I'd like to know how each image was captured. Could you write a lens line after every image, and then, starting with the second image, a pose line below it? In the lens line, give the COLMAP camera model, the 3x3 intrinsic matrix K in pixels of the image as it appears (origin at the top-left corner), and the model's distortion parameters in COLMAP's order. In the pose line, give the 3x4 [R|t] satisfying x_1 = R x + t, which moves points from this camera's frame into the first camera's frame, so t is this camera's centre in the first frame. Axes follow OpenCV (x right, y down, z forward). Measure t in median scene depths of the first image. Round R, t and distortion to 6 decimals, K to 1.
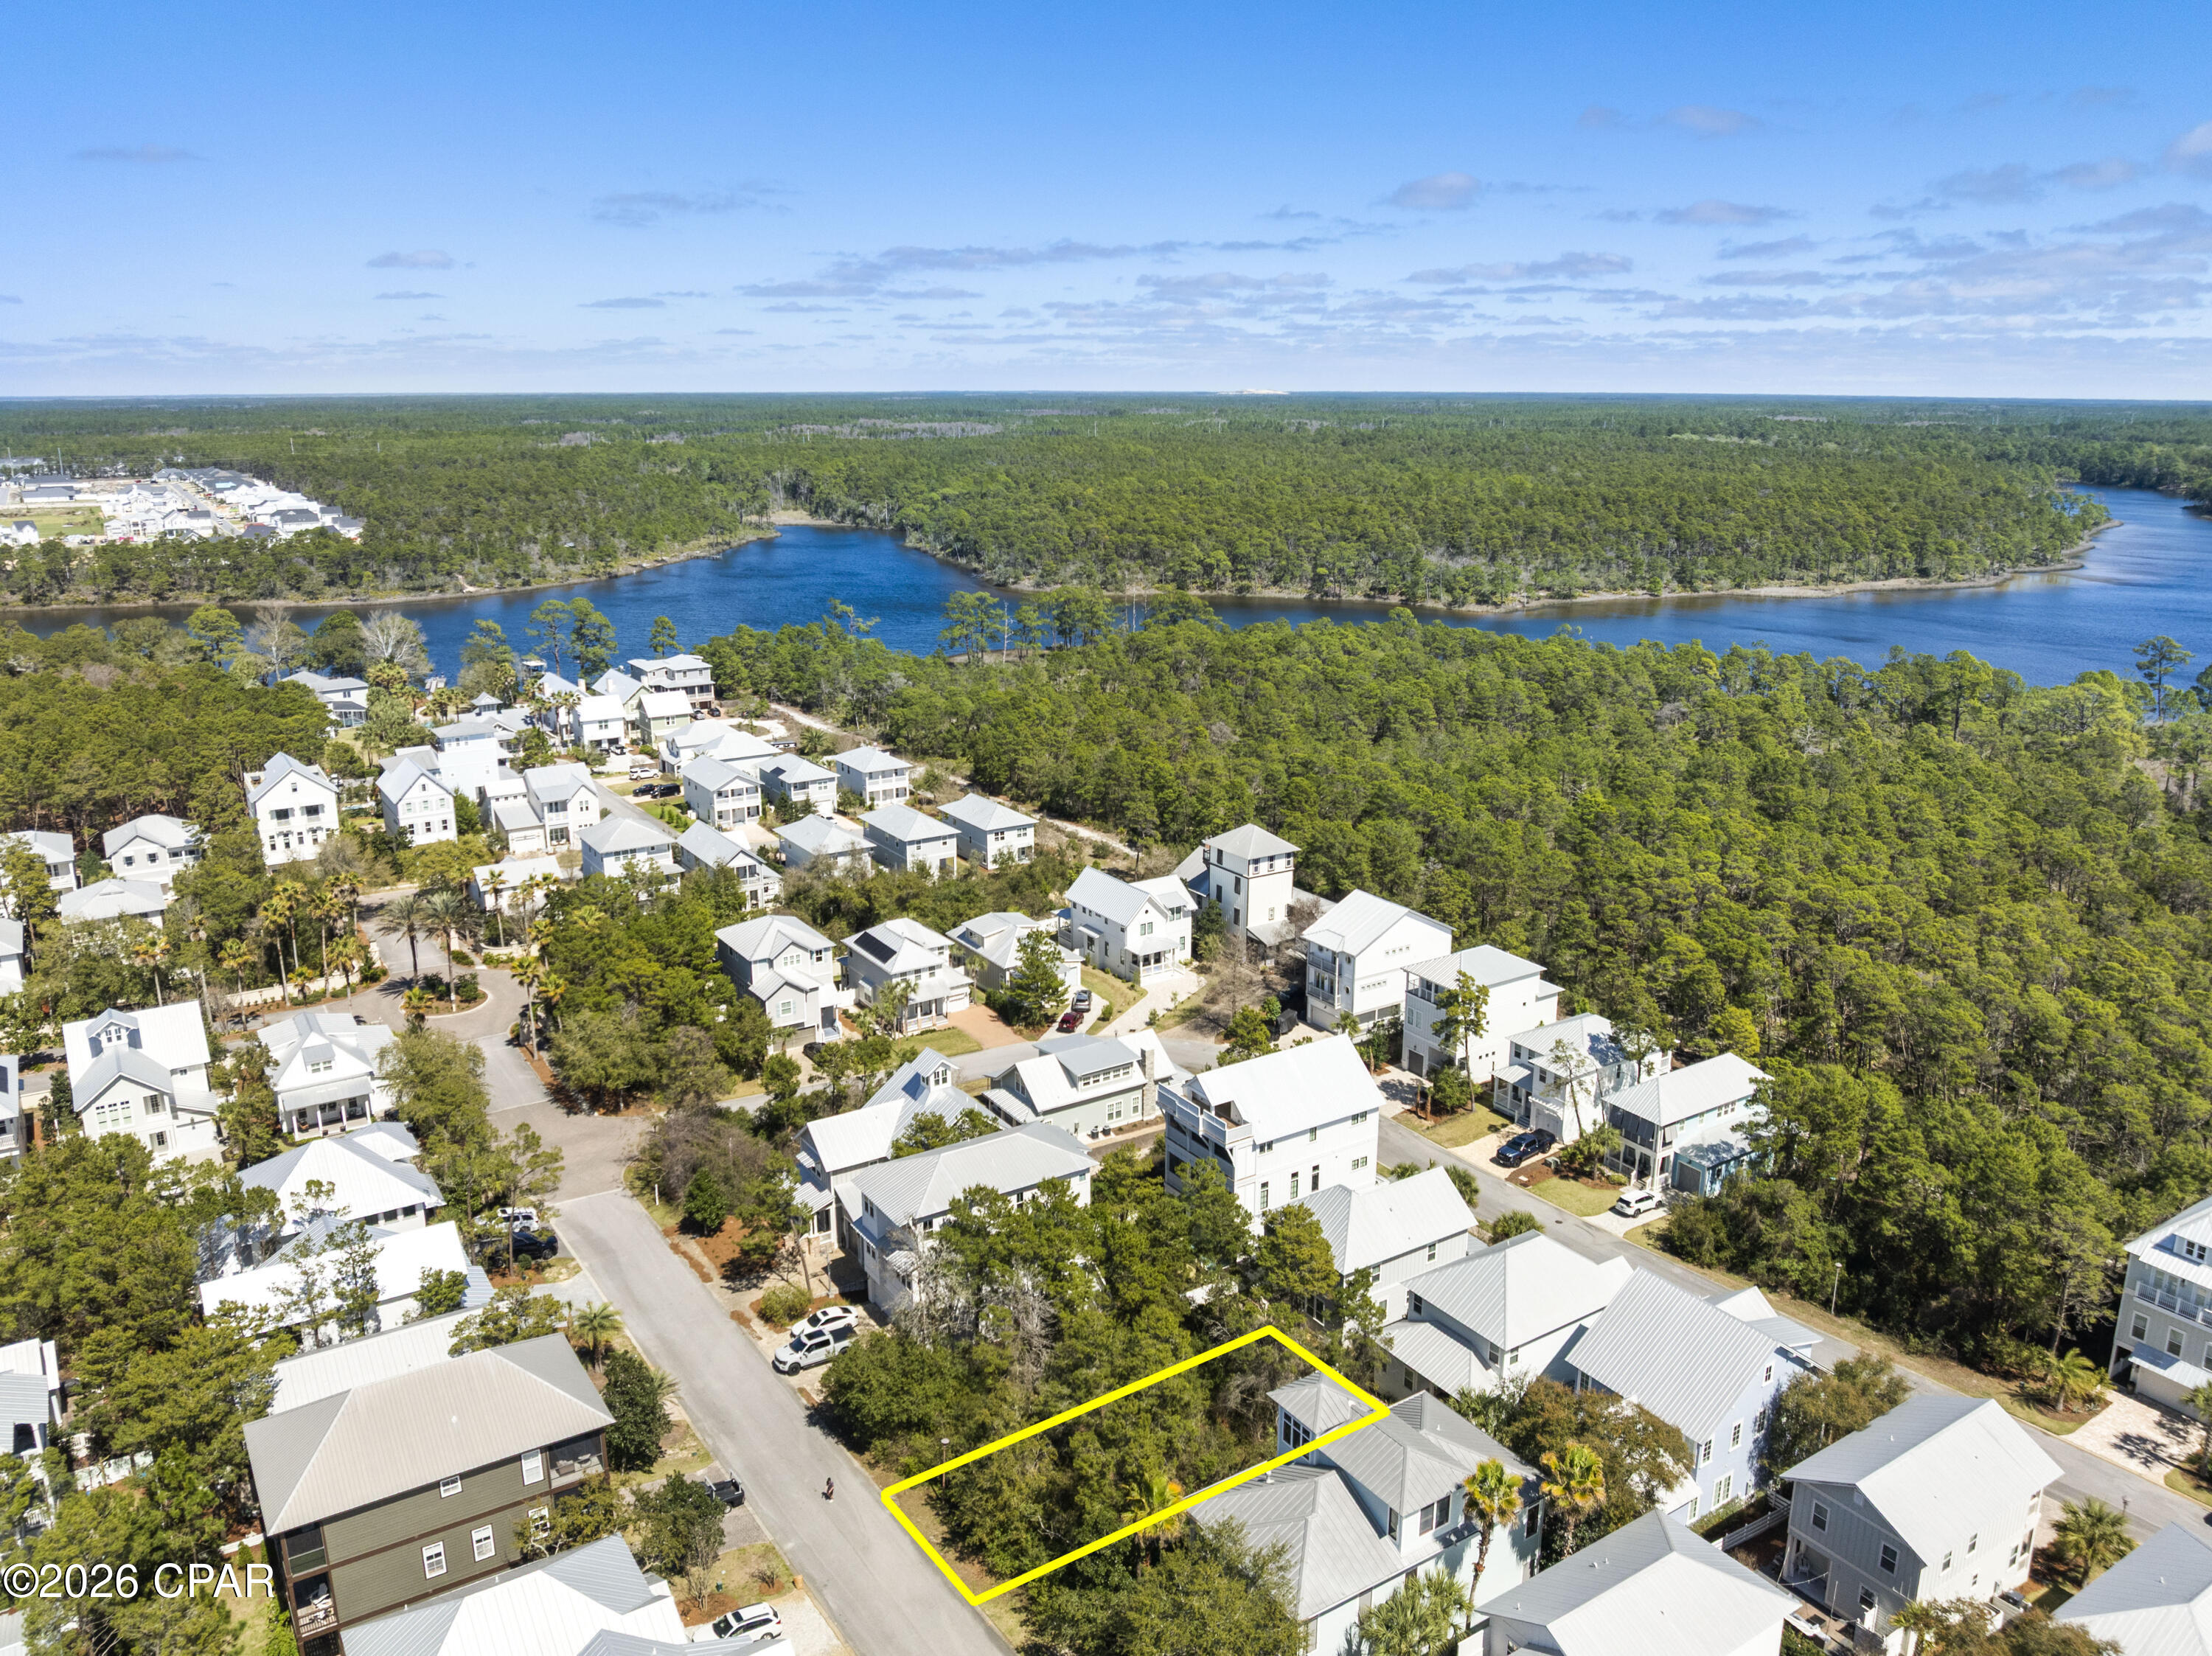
lens RADIAL K [[1608.8, 0, 1097.7], [0, 1608.8, 824.1], [0, 0, 1]] dist [-0.032778, -0.008321]
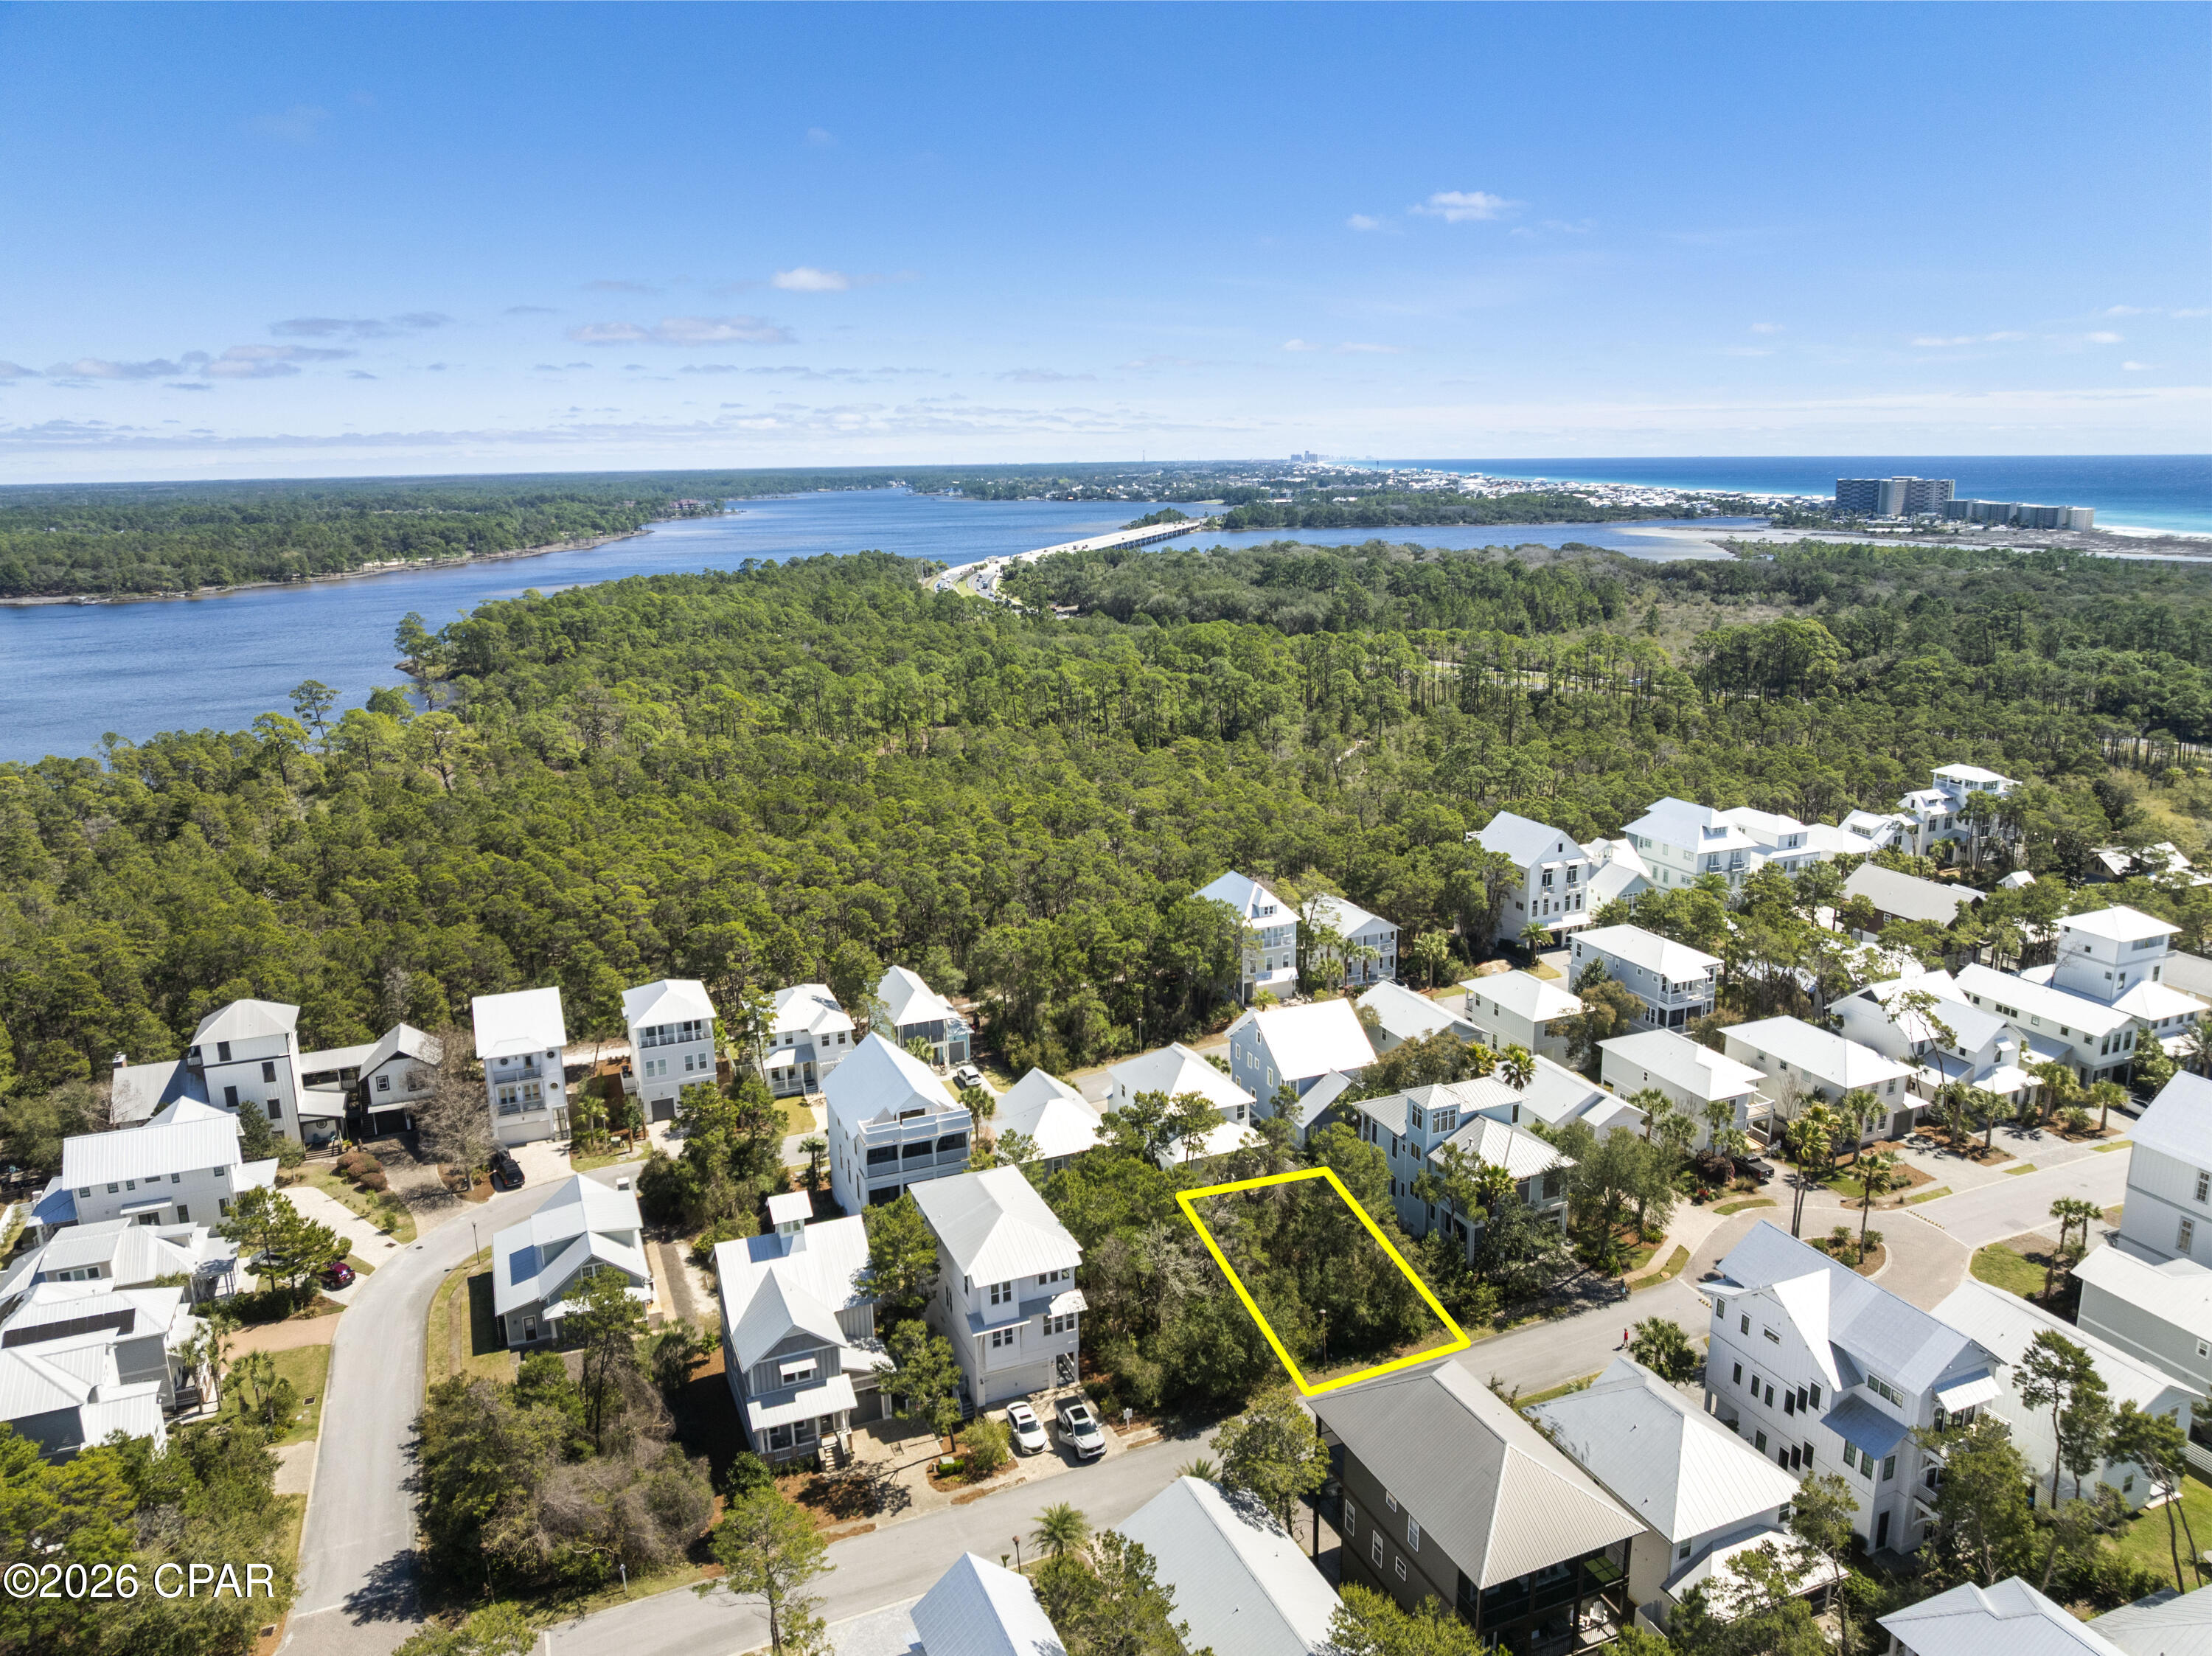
lens RADIAL K [[1543.9, 0, 1117.2], [0, 1543.9, 831.4], [0, 0, 1]] dist [-0.036765, -0.000655]
pose [[0.170234, -0.232915, 0.957482, -0.423616], [0.269424, 0.945642, 0.182133, -0.078408], [-0.947856, 0.226963, 0.223733, 0.291825]]
